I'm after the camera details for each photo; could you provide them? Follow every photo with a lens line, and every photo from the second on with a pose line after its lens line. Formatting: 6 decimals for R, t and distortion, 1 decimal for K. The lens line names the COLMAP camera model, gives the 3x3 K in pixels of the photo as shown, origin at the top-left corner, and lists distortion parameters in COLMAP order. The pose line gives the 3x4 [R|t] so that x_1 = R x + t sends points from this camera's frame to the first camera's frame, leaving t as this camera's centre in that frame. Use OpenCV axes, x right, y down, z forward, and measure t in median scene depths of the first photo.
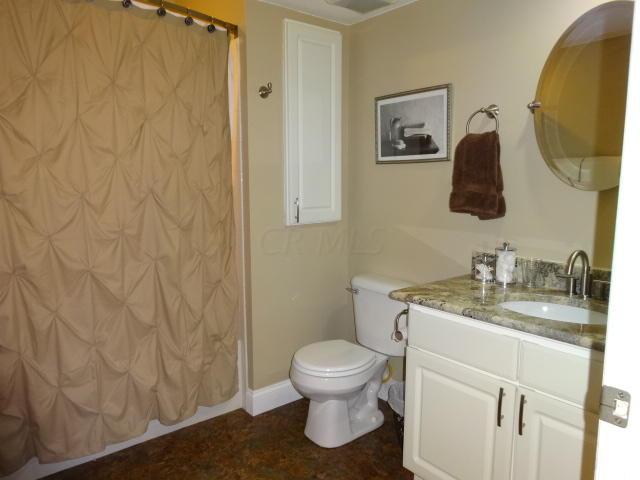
lens RADIAL K [[472.3, 0, 320.0], [0, 472.3, 240.0], [0, 0, 1]] dist [-0.004171, -0.001156]
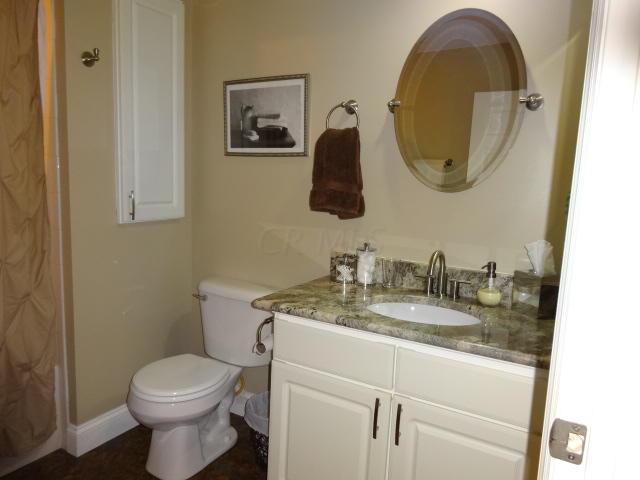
lens RADIAL K [[472.3, 0, 320.0], [0, 472.3, 240.0], [0, 0, 1]] dist [-0.004171, -0.001156]
pose [[0.935341, -0.009645, 0.353617, -0.037658], [0.005166, 0.999894, 0.013607, -0.012440], [-0.353711, -0.010900, 0.935291, 0.105037]]
